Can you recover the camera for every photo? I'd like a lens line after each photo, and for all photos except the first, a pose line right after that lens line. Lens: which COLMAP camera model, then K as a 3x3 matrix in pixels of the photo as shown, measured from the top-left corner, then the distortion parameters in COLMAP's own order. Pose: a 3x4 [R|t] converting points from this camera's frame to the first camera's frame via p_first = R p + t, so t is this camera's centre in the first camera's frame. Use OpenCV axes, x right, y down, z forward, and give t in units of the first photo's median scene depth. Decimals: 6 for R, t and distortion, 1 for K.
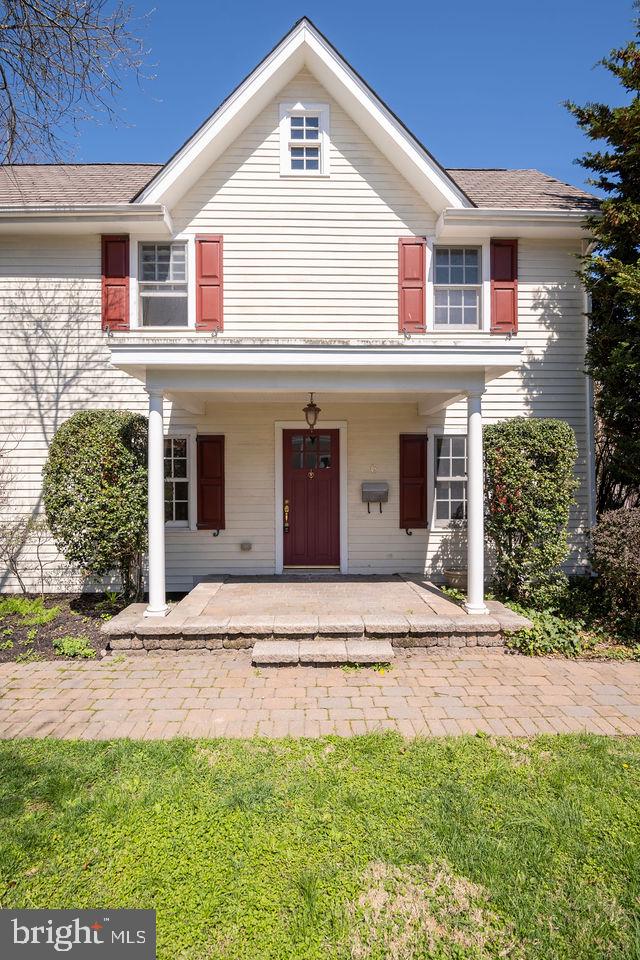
lens RADIAL K [[453.7, 0, 320.0], [0, 453.7, 480.0], [0, 0, 1]] dist [0.003672, -0.015966]
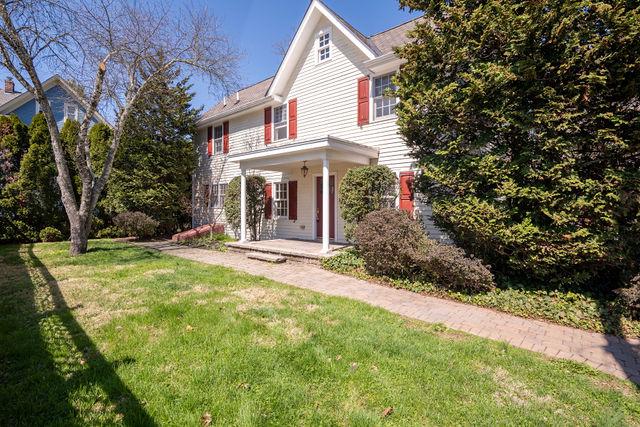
lens RADIAL K [[302.4, 0, 321.2], [0, 302.4, 209.6], [0, 0, 1]] dist [0.003672, -0.015966]
pose [[0.752927, 0.009510, -0.658035, 0.950752], [-0.007972, 0.999954, 0.005331, 0.043764], [0.658055, 0.001232, 0.752969, -0.126417]]
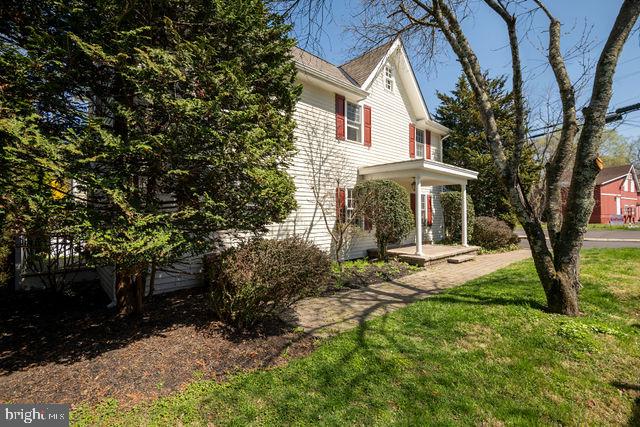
lens RADIAL K [[302.4, 0, 321.2], [0, 302.4, 209.6], [0, 0, 1]] dist [0.003672, -0.015966]
pose [[0.736563, 0.012844, 0.676248, -1.485317], [-0.004152, 0.999887, -0.014469, 0.025746], [-0.676357, 0.007850, 0.736532, 0.002108]]
